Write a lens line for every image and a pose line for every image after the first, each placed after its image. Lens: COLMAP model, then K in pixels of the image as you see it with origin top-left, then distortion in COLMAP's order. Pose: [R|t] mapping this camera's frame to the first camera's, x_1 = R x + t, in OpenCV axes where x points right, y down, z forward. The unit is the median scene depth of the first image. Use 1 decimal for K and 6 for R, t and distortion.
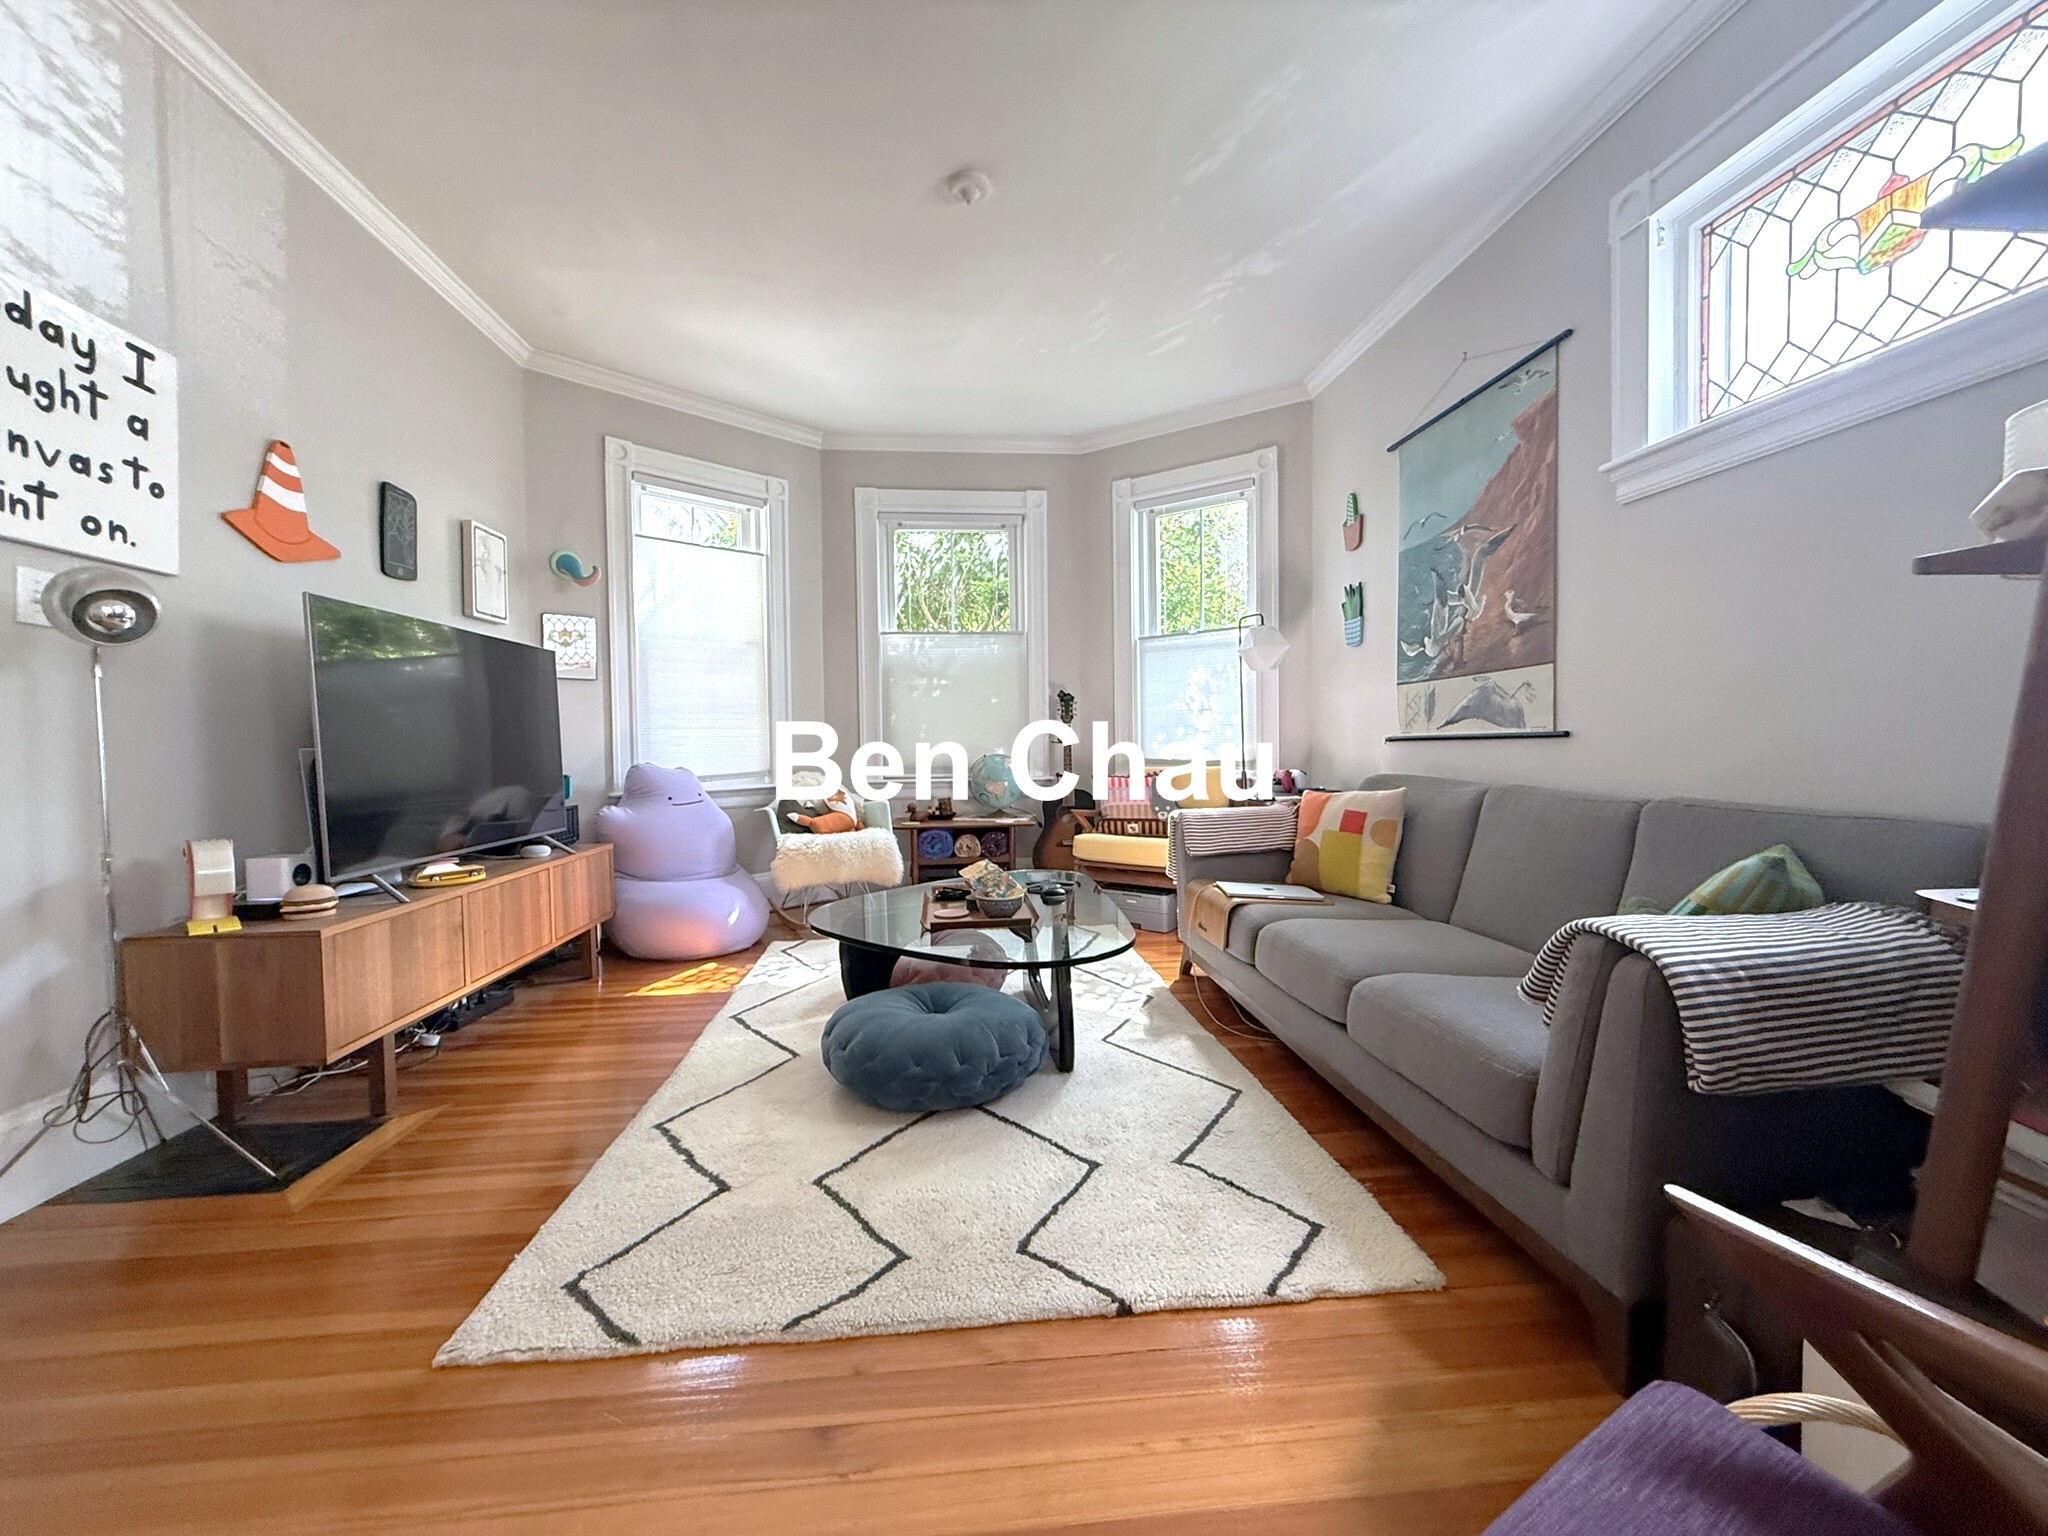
lens RADIAL K [[819.4, 0, 1014.7], [0, 819.4, 769.9], [0, 0, 1]] dist [-0.003481, -0.000217]
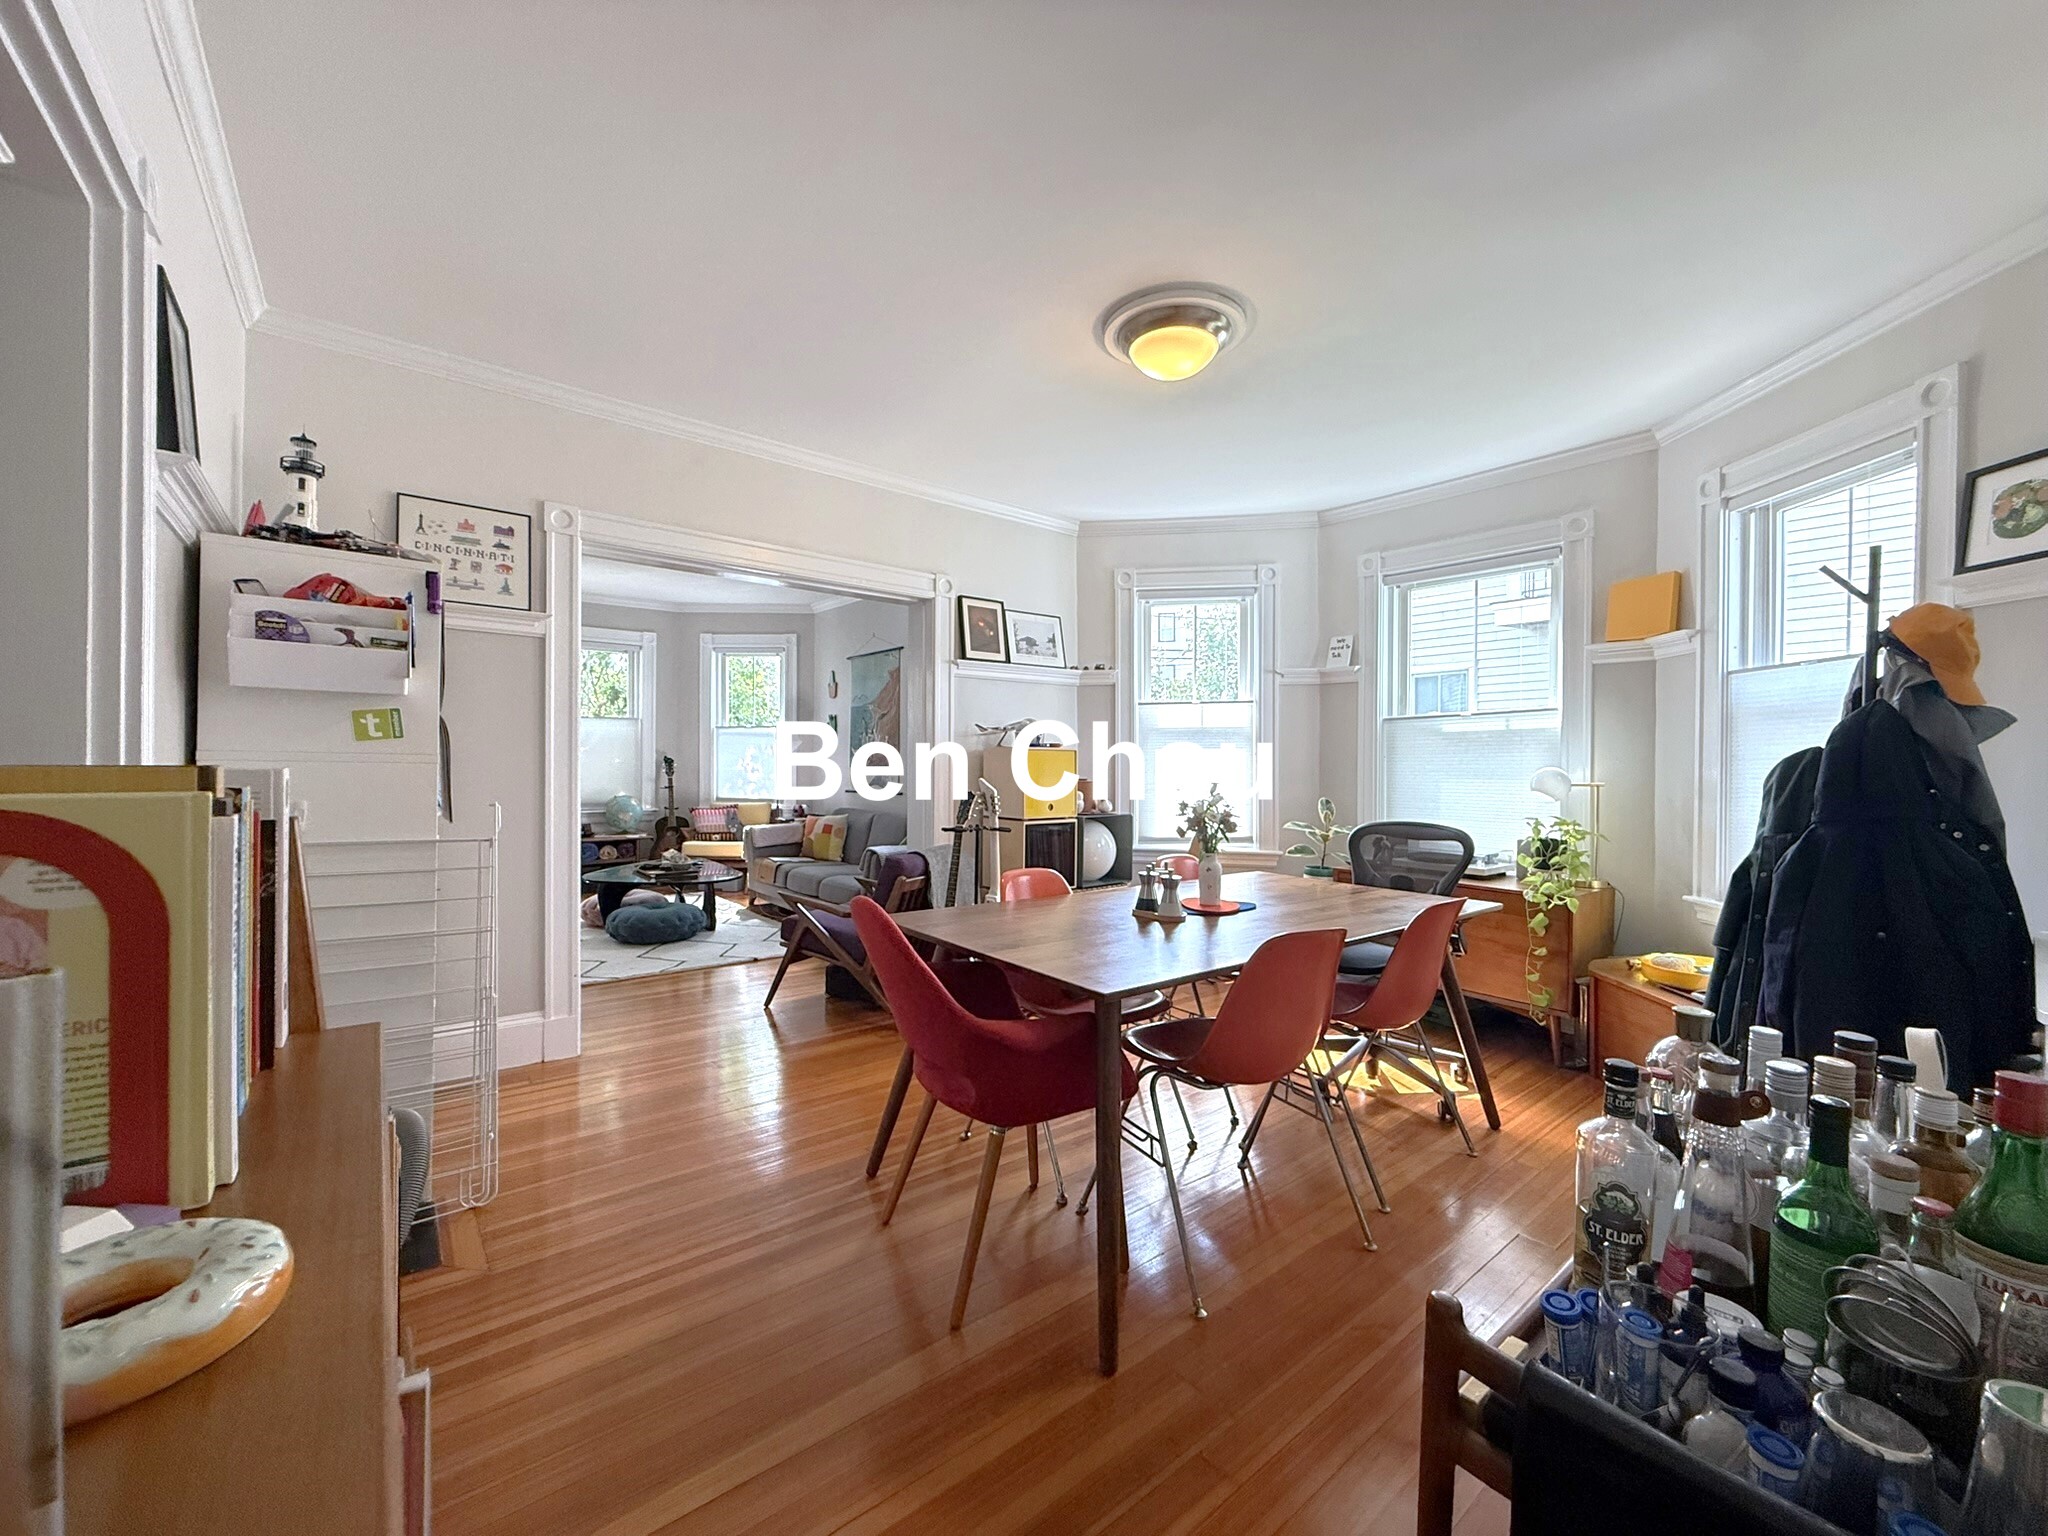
lens RADIAL K [[819.4, 0, 1024.0], [0, 819.4, 766.1], [0, 0, 1]] dist [-0.003481, -0.000217]
pose [[0.832547, 0.017388, 0.553682, -0.287073], [-0.000025, 0.999508, -0.031352, -0.029413], [-0.553955, 0.026088, 0.832138, -0.865861]]
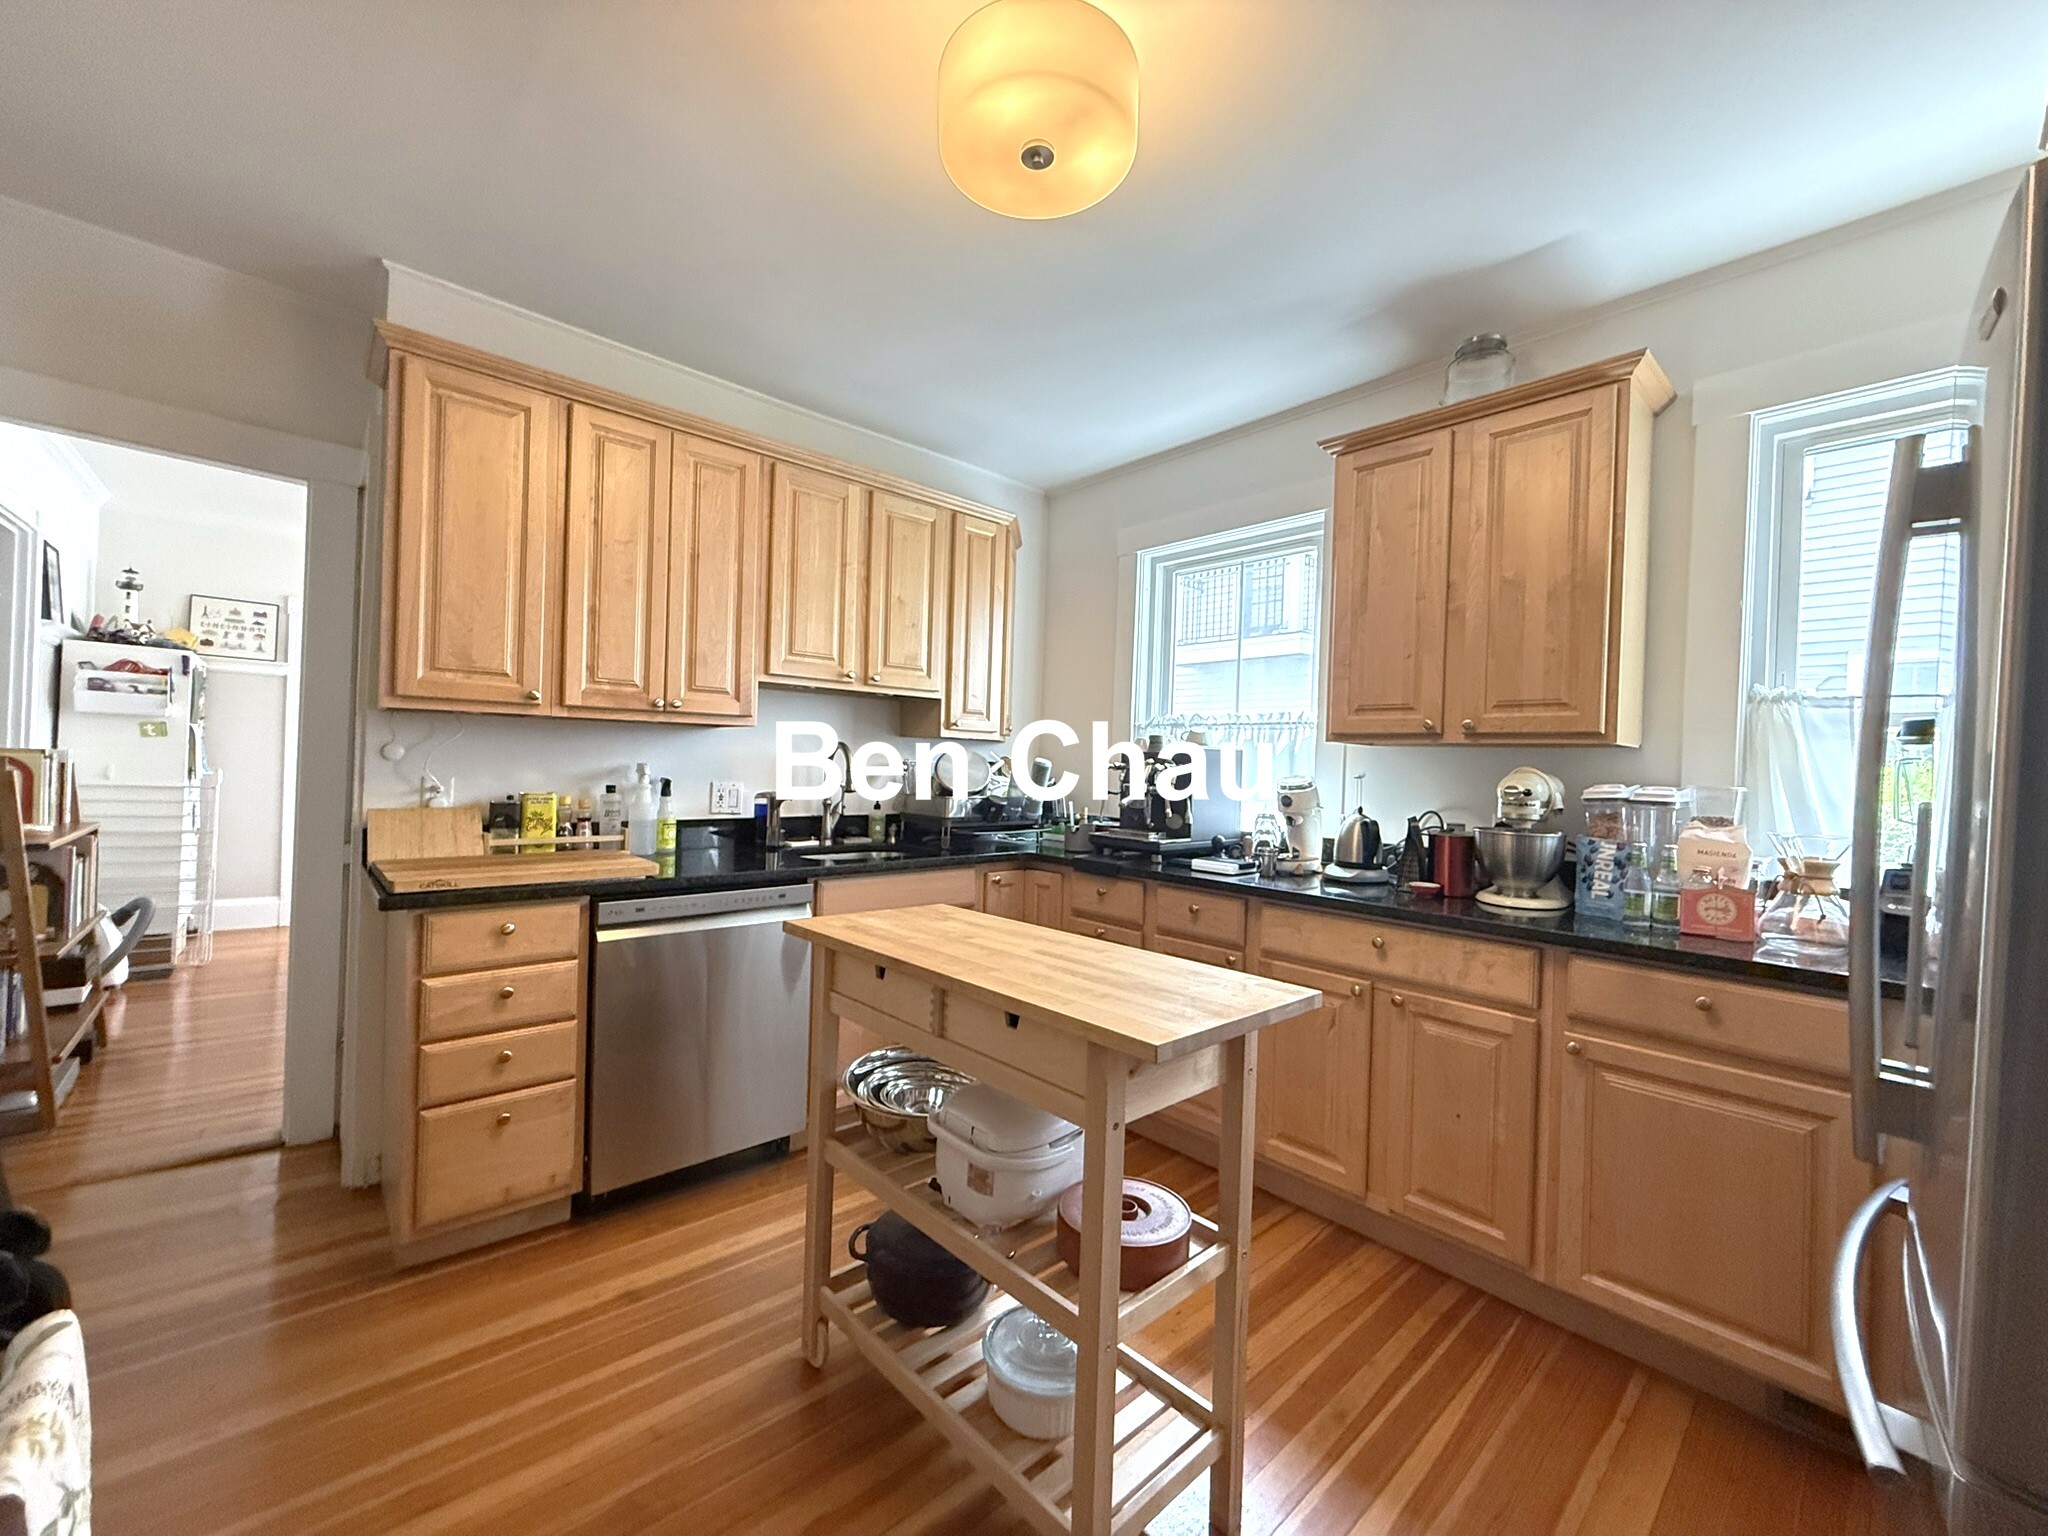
lens RADIAL K [[819.4, 0, 1020.0], [0, 819.4, 769.6], [0, 0, 1]] dist [-0.003481, -0.000217]
pose [[0.800480, 0.039938, 0.598027, 0.197406], [-0.027082, 0.999169, -0.030477, -0.002599], [-0.598747, 0.008201, 0.800896, -2.827406]]
